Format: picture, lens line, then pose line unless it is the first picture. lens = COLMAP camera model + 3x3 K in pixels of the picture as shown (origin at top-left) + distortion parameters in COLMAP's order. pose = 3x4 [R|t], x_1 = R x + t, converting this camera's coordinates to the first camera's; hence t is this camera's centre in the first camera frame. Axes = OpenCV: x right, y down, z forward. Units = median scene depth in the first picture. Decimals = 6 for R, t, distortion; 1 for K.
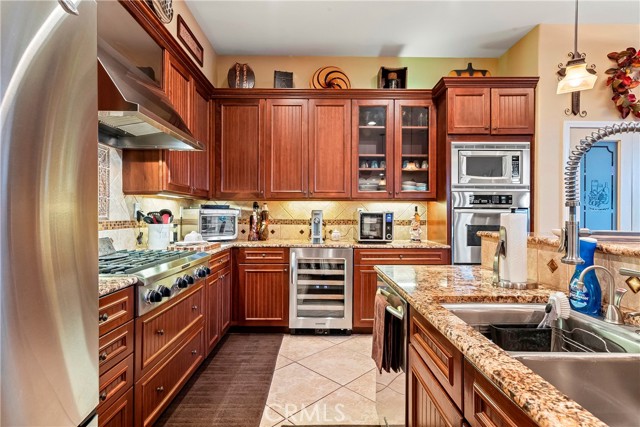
lens RADIAL K [[319.0, 0, 320.0], [0, 319.0, 213.5], [0, 0, 1]] dist [0.004994, -0.000729]
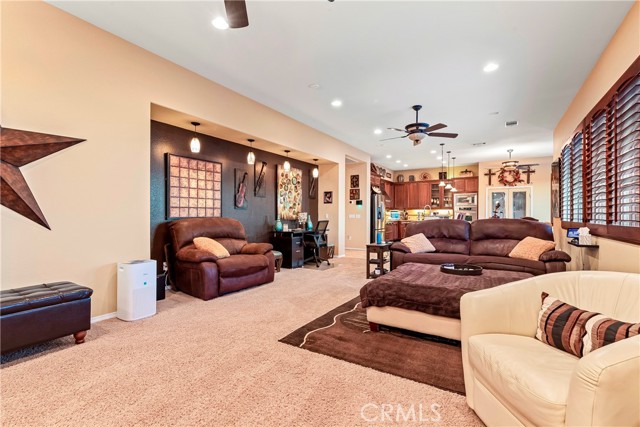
lens RADIAL K [[290.5, 0, 313.2], [0, 290.5, 213.2], [0, 0, 1]] dist [-0.000149, 0.000397]
pose [[0.840644, -0.006771, -0.541545, 0.885359], [0.004019, 0.999972, -0.006266, 0.024862], [0.541572, 0.003091, 0.840648, -2.914756]]
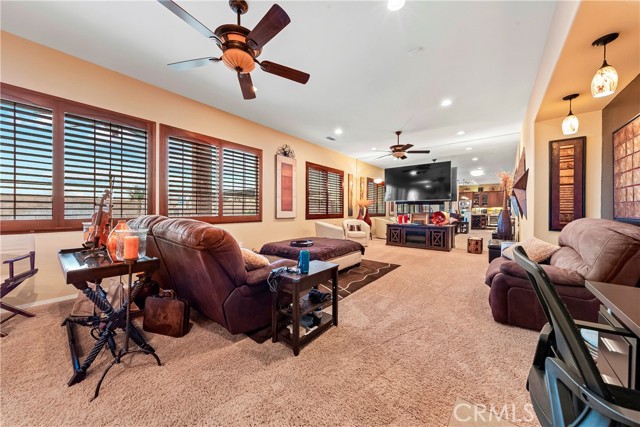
lens RADIAL K [[220.8, 0, 320.0], [0, 220.8, 213.5], [0, 0, 1]] dist [0.006229, 0.000053]
pose [[-0.773888, -0.019545, 0.633021, -0.129326], [-0.009274, 0.999766, 0.019531, 0.016686], [-0.633255, 0.009244, -0.773888, -0.826595]]
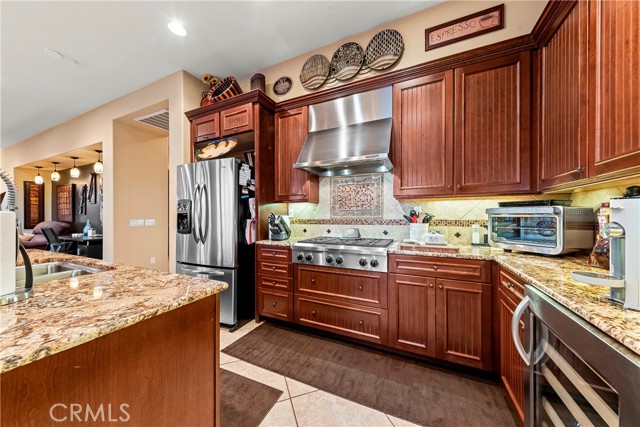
lens RADIAL K [[220.8, 0, 320.0], [0, 220.8, 213.5], [0, 0, 1]] dist [0.006229, 0.000053]
pose [[-0.436406, -0.009204, -0.899703, 0.328752], [0.003757, 0.999920, -0.012052, 0.005251], [0.899742, -0.008640, -0.436337, 0.858220]]
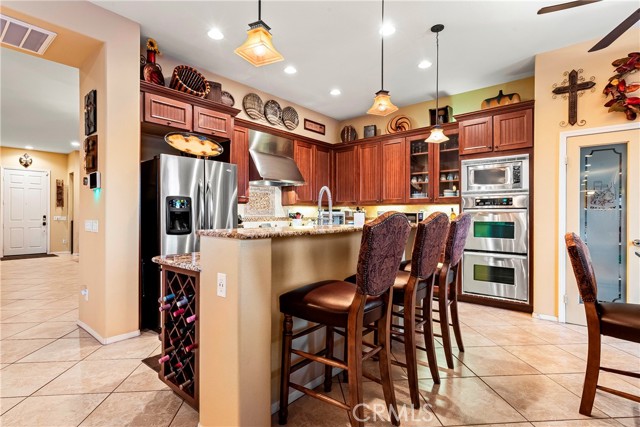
lens RADIAL K [[319.0, 0, 320.0], [0, 319.0, 213.5], [0, 0, 1]] dist [0.004994, -0.000729]
pose [[0.759722, -0.007591, -0.650203, 0.839308], [0.005752, 0.999971, -0.004954, 0.005738], [0.650222, 0.000023, 0.759744, -0.439853]]
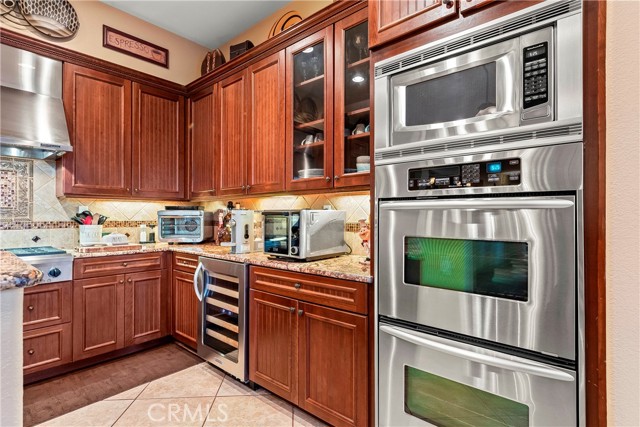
lens RADIAL K [[319.0, 0, 320.0], [0, 319.0, 213.5], [0, 0, 1]] dist [0.004994, -0.000729]
pose [[0.752674, -0.009341, -0.658327, 0.664911], [0.006497, 0.999956, -0.006759, 0.005822], [0.658362, 0.000810, 0.752701, 0.580686]]
